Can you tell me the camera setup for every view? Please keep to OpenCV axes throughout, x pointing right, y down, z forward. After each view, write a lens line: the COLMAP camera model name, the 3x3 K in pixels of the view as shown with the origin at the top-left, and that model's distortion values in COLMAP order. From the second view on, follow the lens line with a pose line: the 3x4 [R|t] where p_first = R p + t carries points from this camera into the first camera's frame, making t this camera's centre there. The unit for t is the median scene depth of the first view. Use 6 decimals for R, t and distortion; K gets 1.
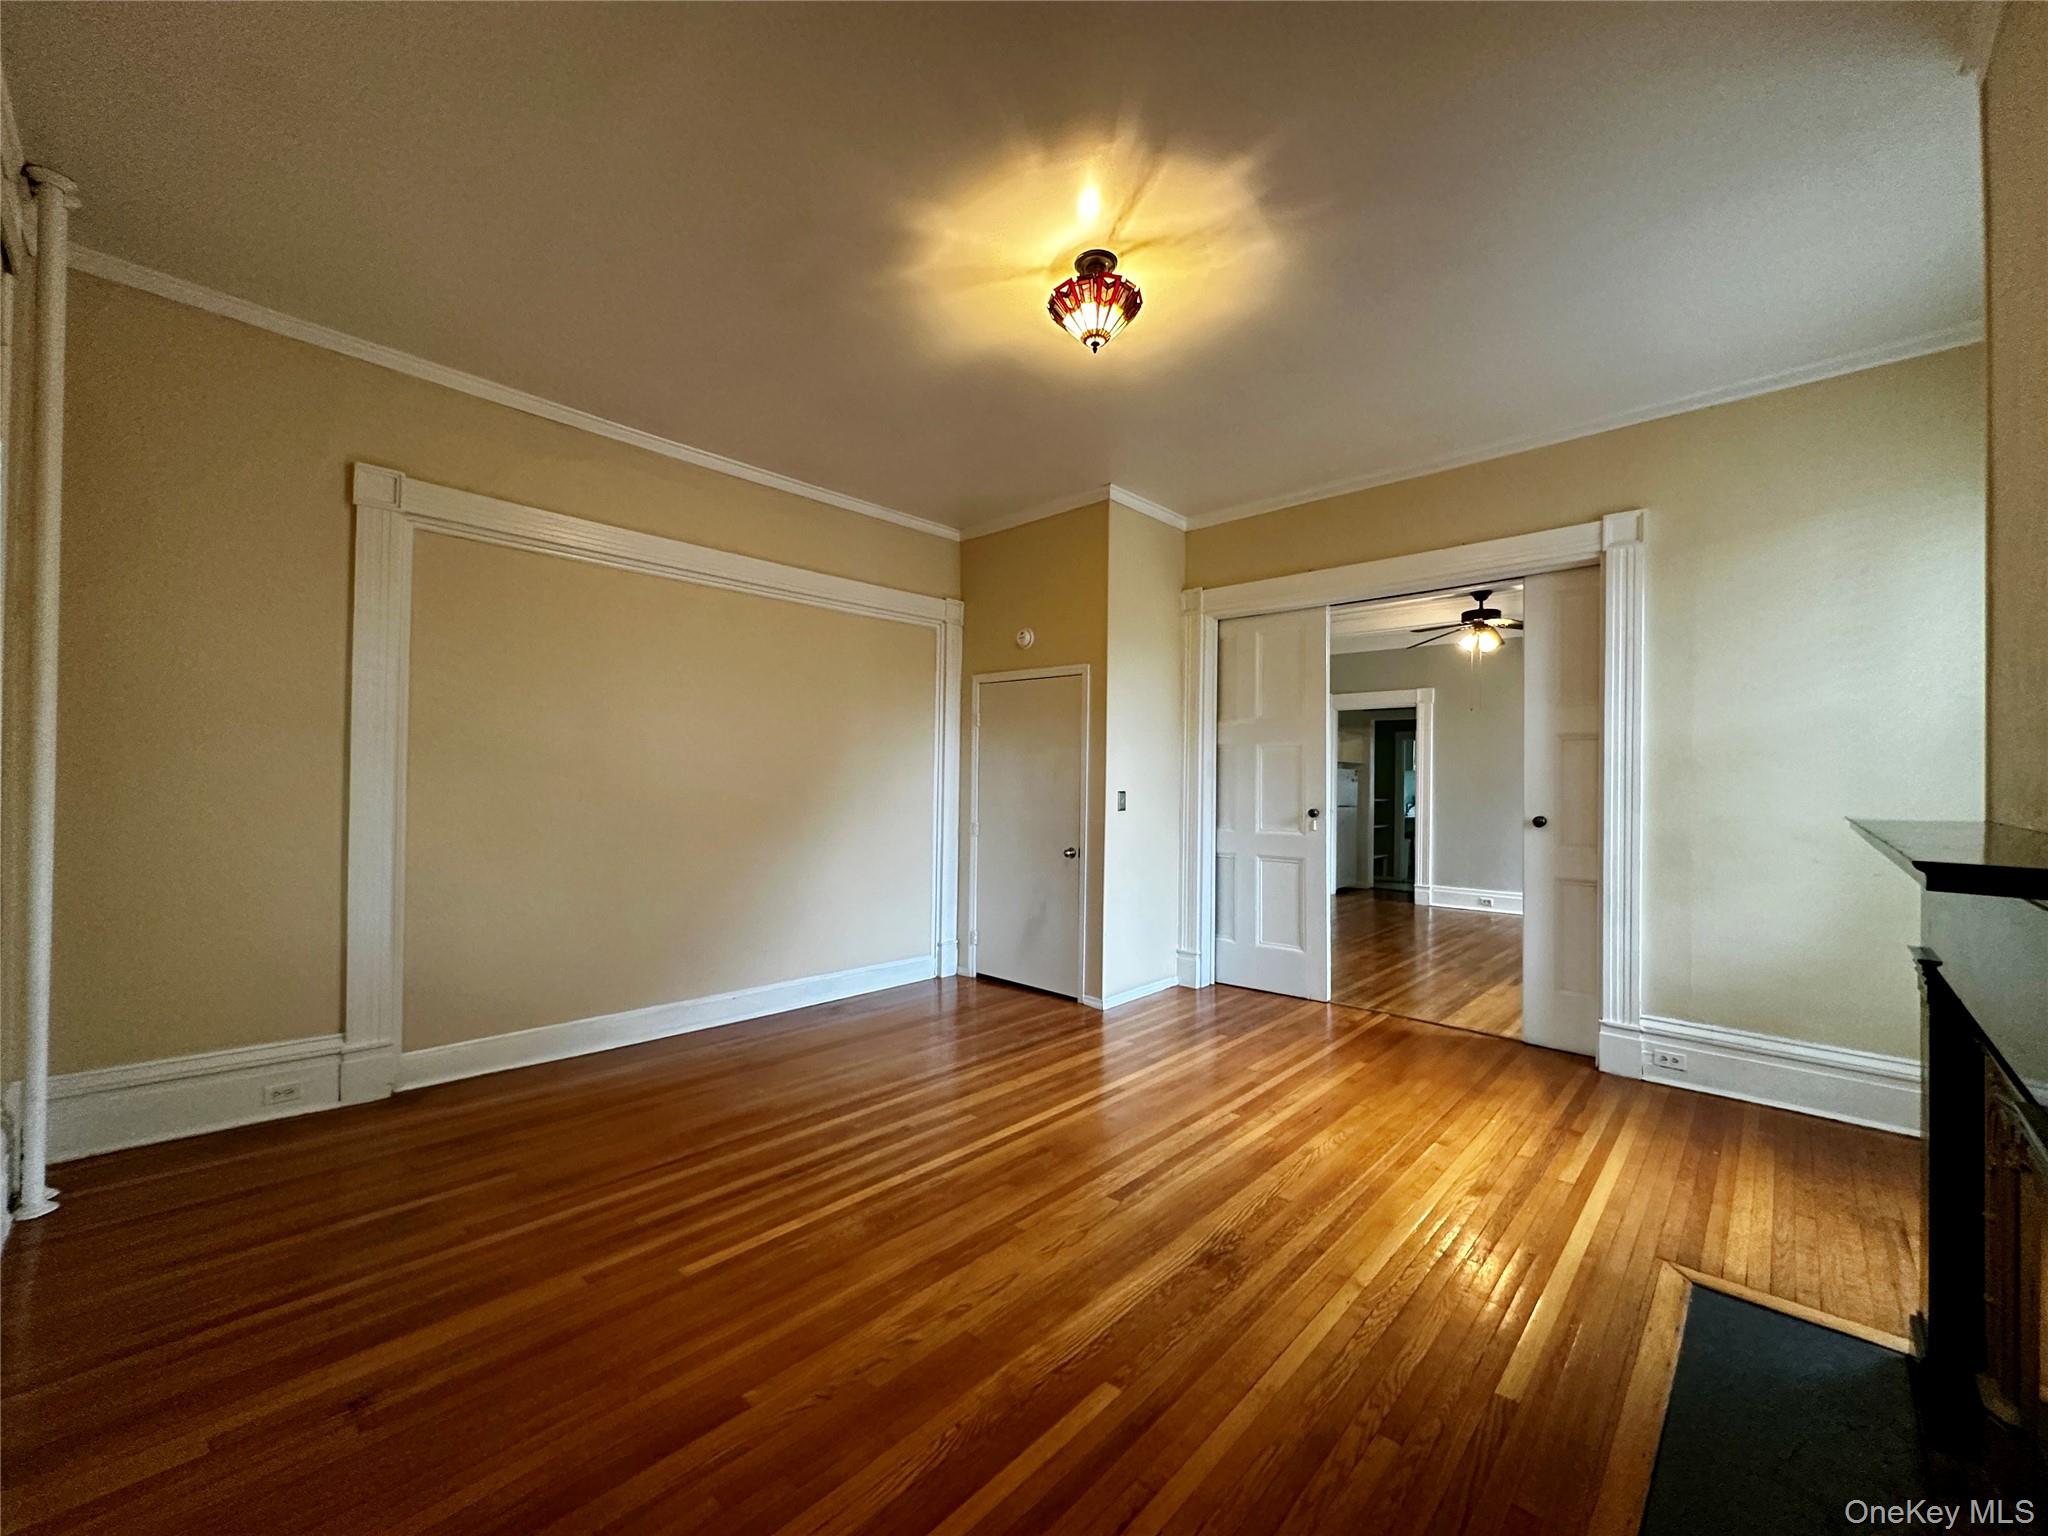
lens RADIAL K [[815.2, 0, 1019.0], [0, 815.2, 770.3], [0, 0, 1]] dist [-0.000856, 0.000188]
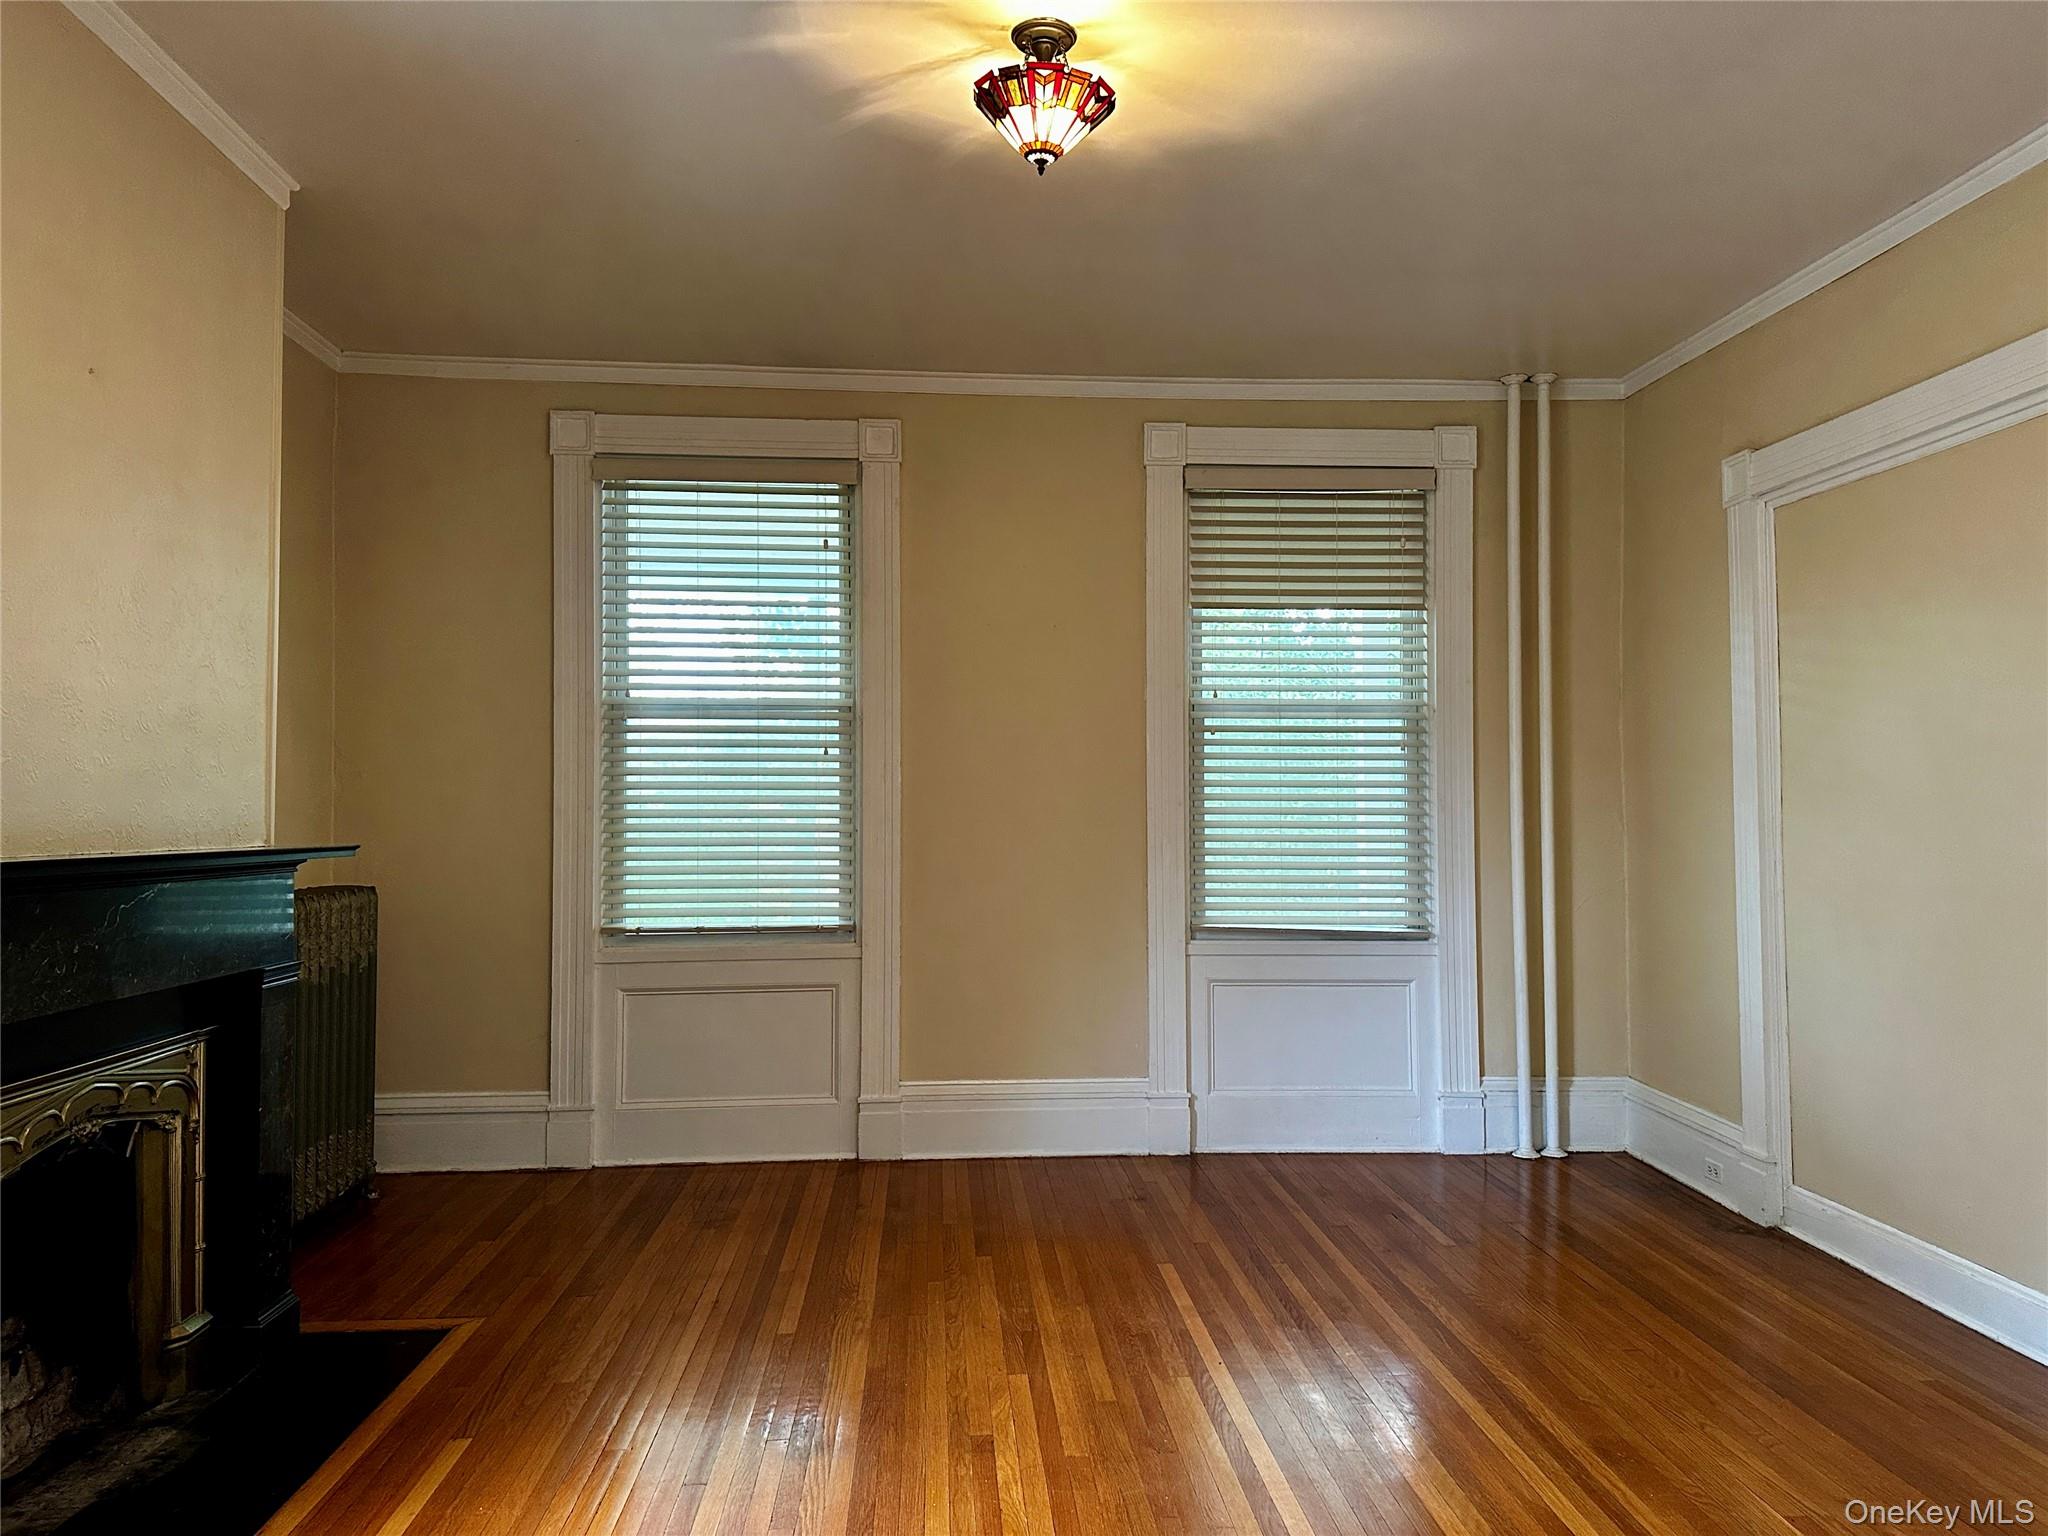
lens RADIAL K [[1432.8, 0, 1024.0], [0, 1432.8, 768.0], [0, 0, 1]] dist [0.068808, -0.083413]
pose [[-0.678095, -0.035821, -0.734101, 0.973296], [-0.005958, 0.999047, -0.043246, 0.023713], [0.734950, -0.024951, -0.677662, 1.815875]]
